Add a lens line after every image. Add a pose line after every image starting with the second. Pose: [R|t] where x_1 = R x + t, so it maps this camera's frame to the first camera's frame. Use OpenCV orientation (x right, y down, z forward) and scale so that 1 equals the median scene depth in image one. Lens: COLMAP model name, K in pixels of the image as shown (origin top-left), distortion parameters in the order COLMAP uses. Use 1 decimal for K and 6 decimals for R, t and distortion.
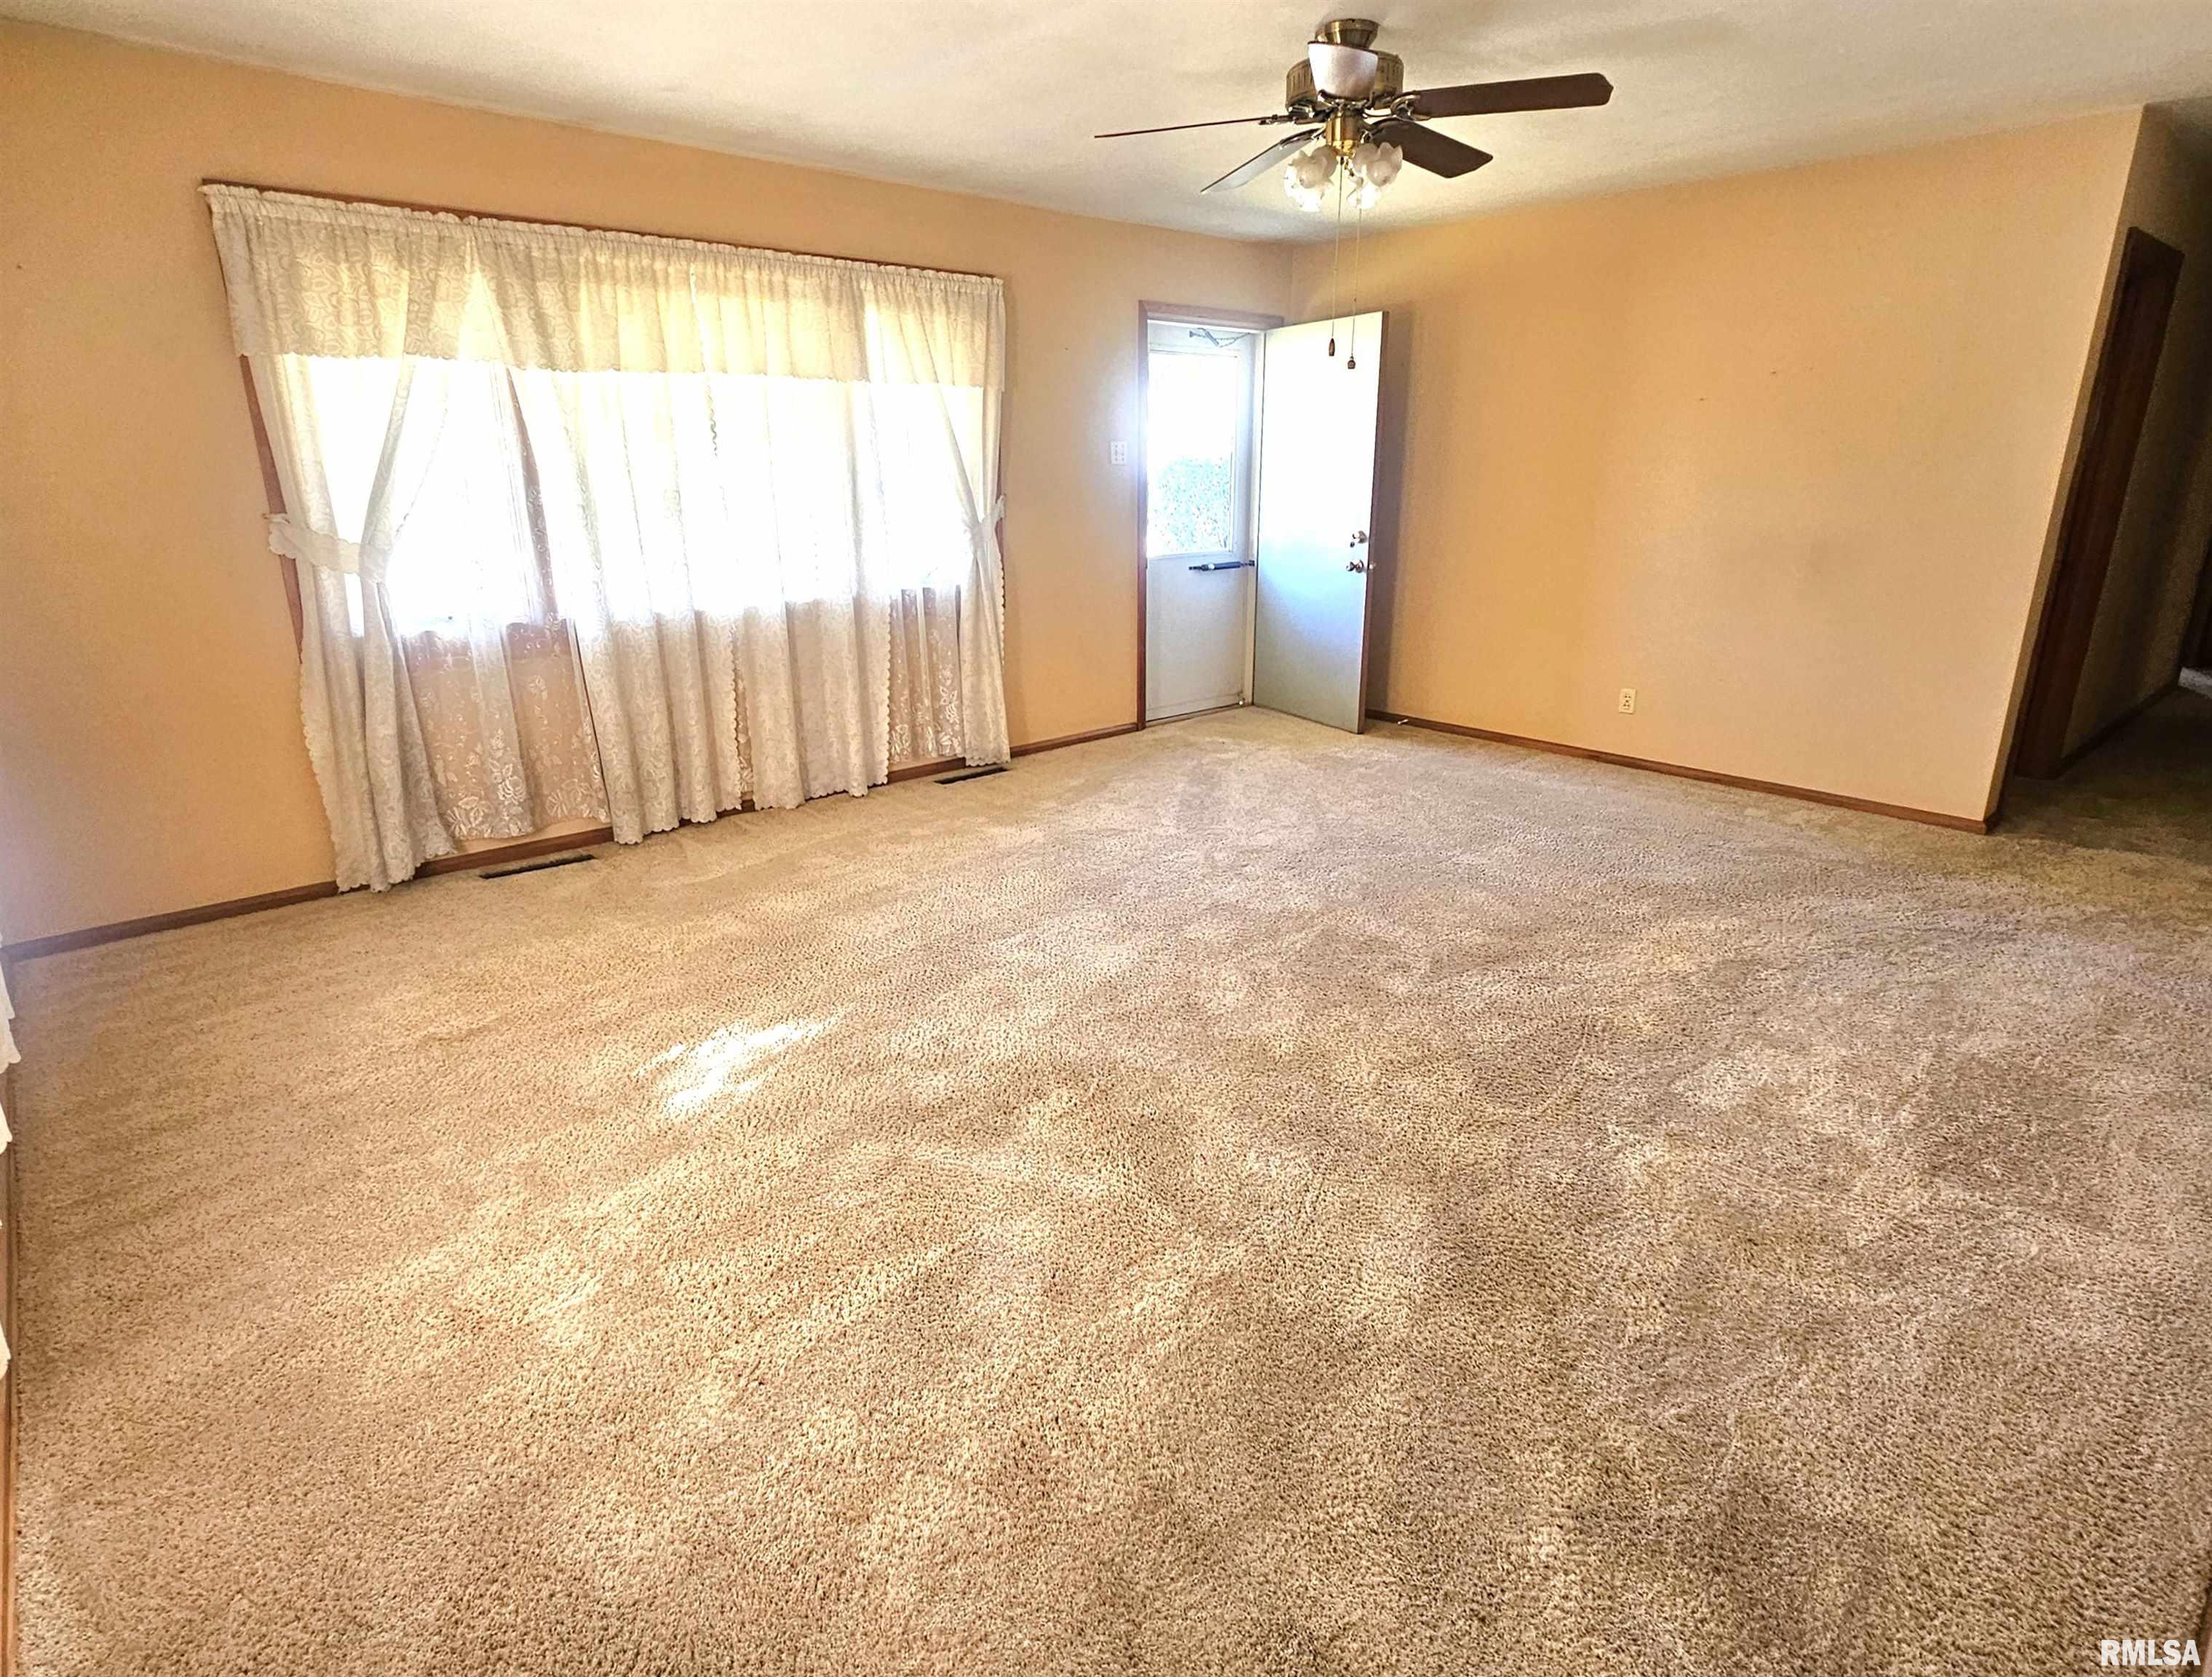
lens RADIAL K [[1180.2, 0, 1106.0], [0, 1180.2, 838.5], [0, 0, 1]] dist [0.000560, 0.000085]
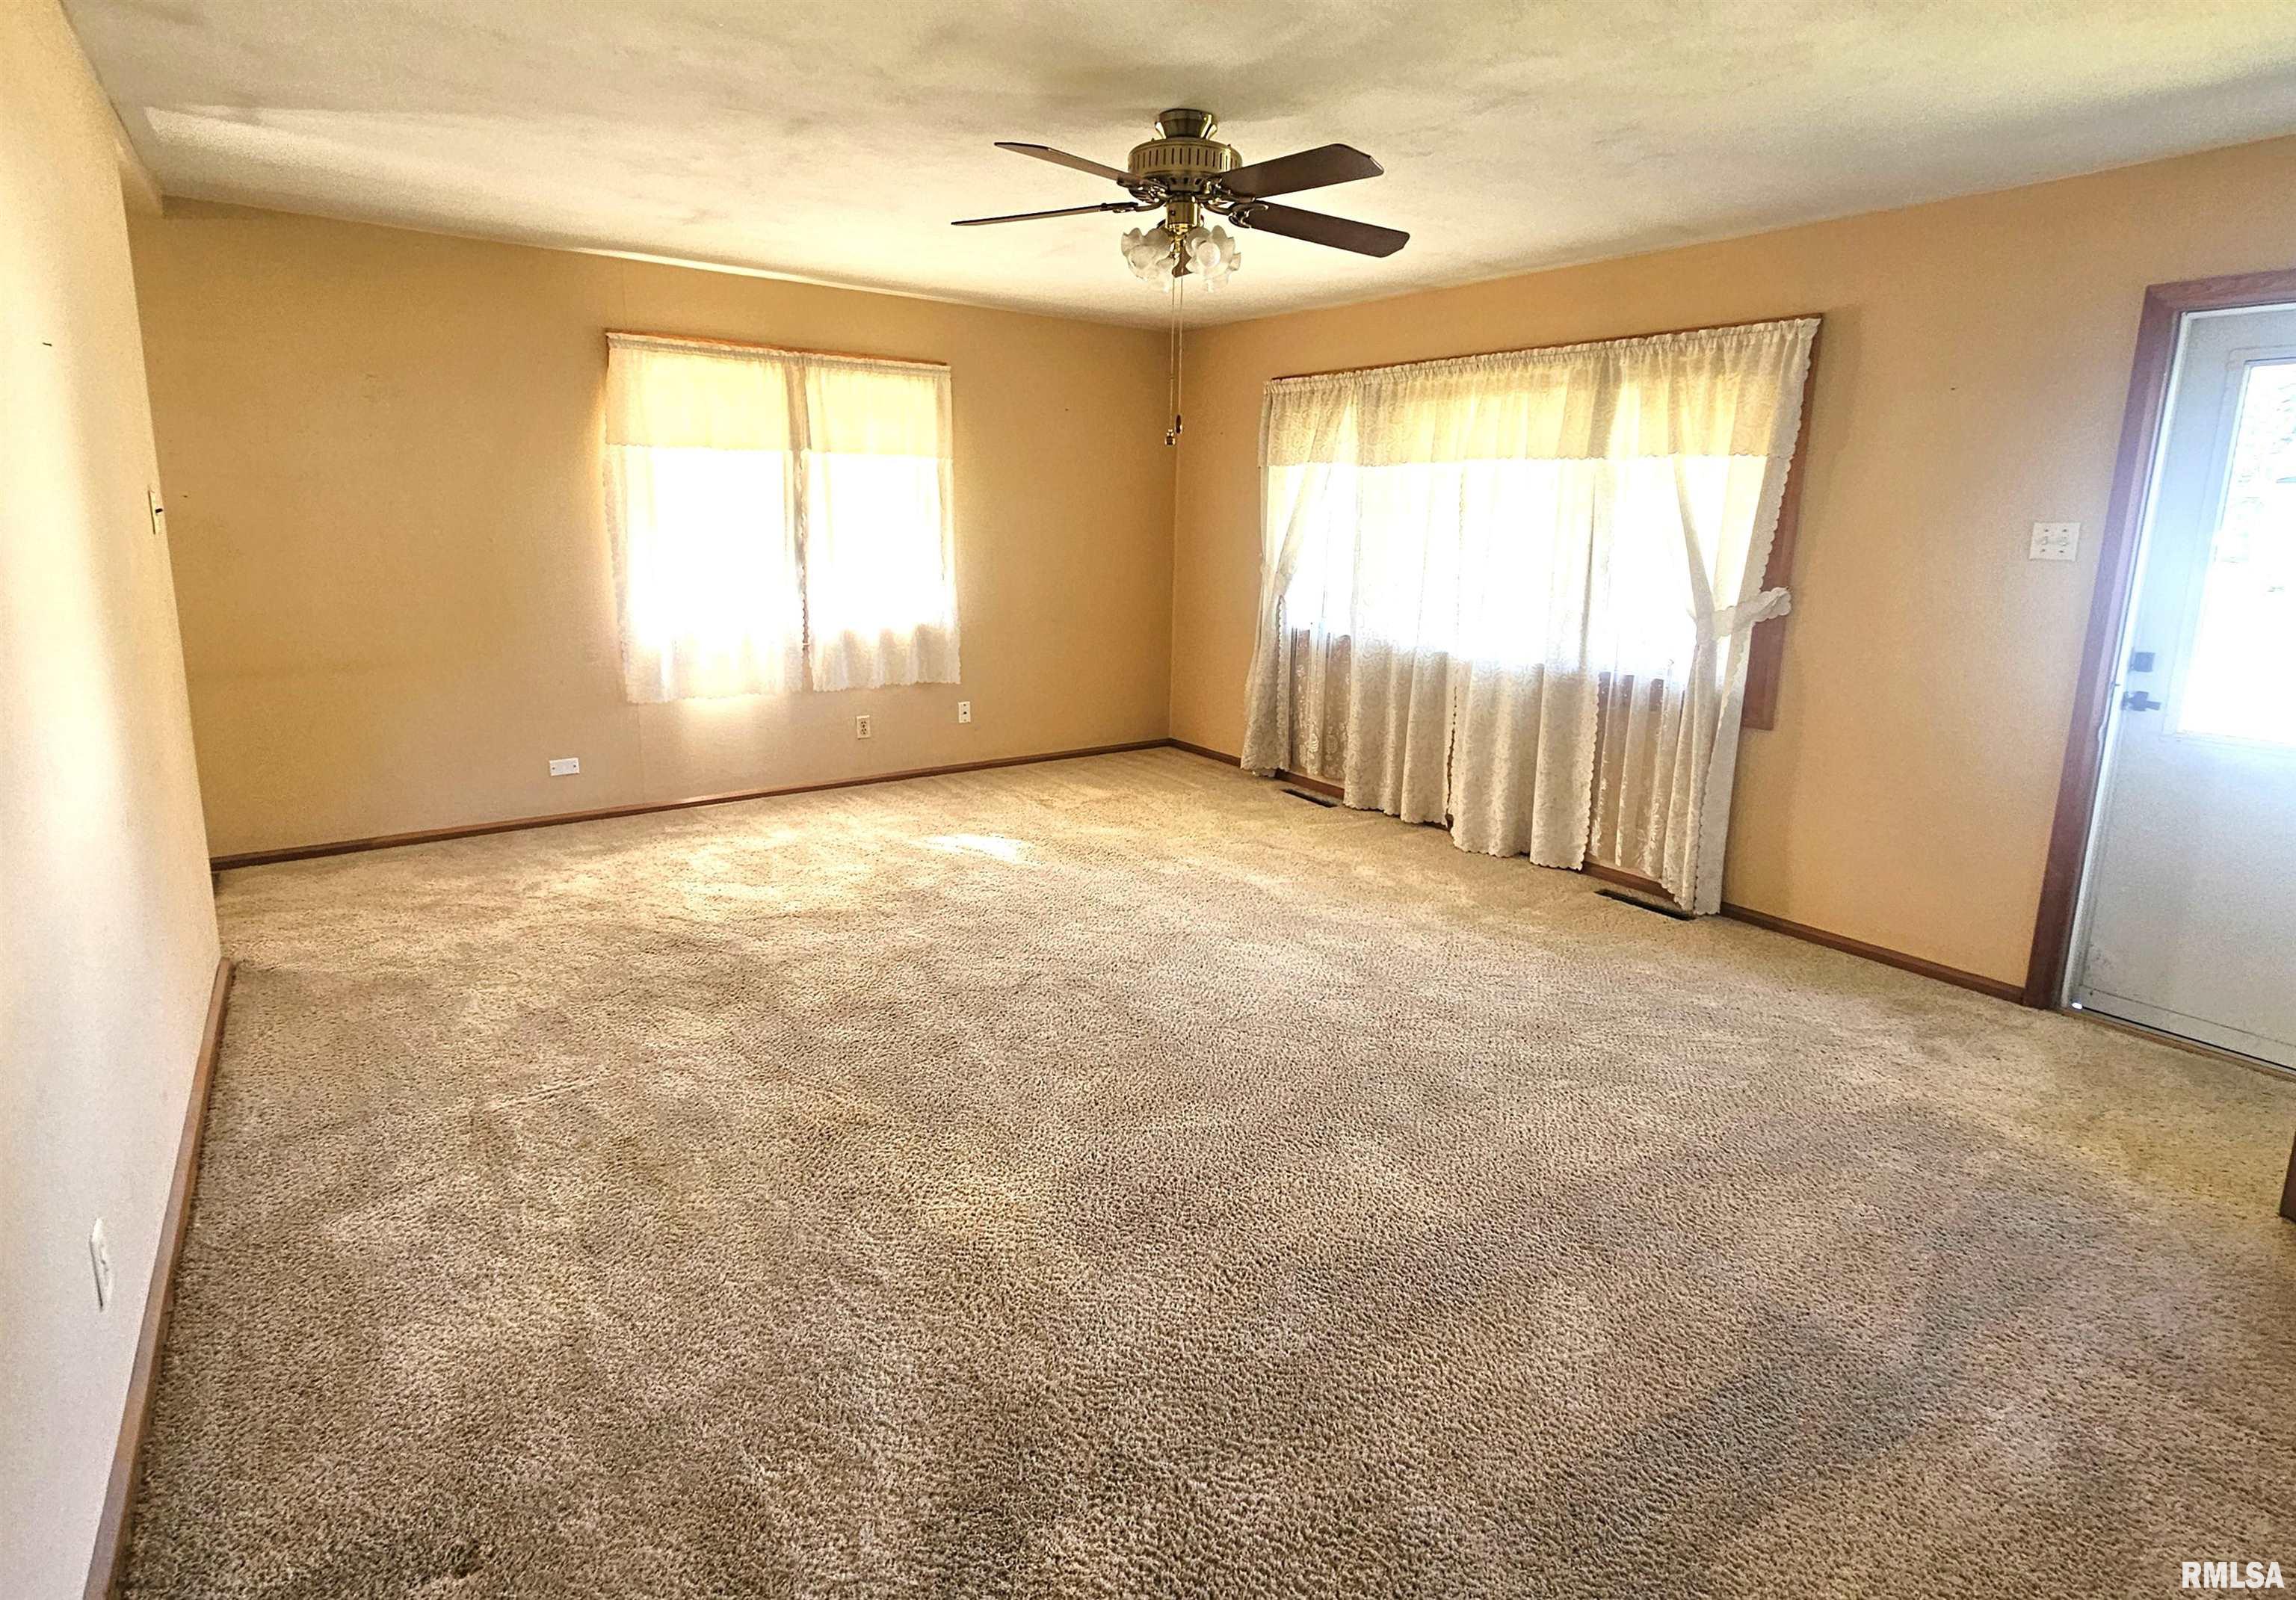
lens RADIAL K [[1172.3, 0, 1150.4], [0, 1172.3, 734.3], [0, 0, 1]] dist [0.002190, 0.000148]
pose [[-0.131064, 0.186250, -0.973721, 0.855694], [-0.324916, 0.919874, 0.219685, -0.276807], [0.936617, 0.345171, -0.060047, 0.812284]]
